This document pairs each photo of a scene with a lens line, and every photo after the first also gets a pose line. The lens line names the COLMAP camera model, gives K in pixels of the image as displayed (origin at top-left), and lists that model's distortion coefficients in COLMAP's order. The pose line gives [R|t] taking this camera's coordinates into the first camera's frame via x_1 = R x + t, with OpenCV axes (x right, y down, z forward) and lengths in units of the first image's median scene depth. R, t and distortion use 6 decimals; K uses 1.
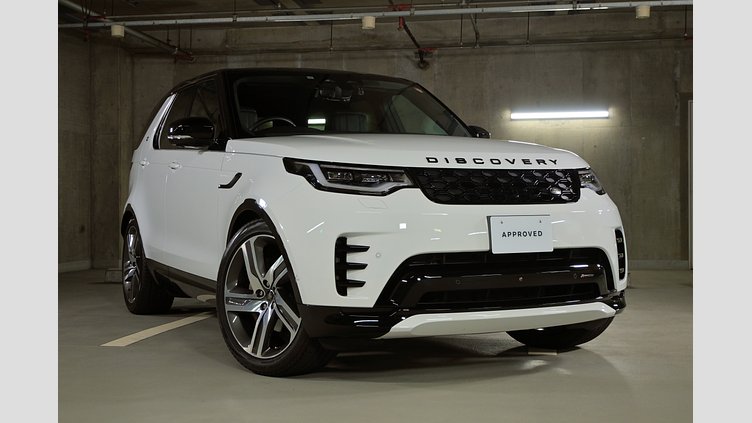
lens RADIAL K [[985.3, 0, 376.0], [0, 985.3, 211.5], [0, 0, 1]] dist [0.033894, 0.022497]
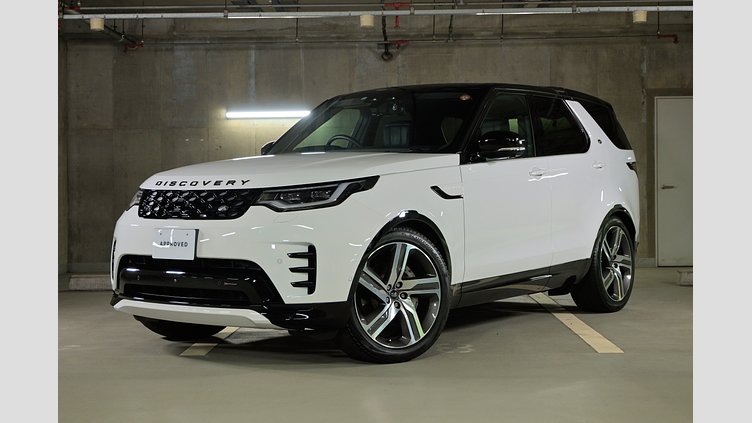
lens RADIAL K [[1132.1, 0, 376.0], [0, 1132.1, 211.5], [0, 0, 1]] dist [0.037462, 0.025881]
pose [[0.990093, -0.007371, 0.140221, -0.120371], [0.005643, 0.999903, 0.012715, -0.012991], [-0.140301, -0.011798, 0.990039, -0.088722]]
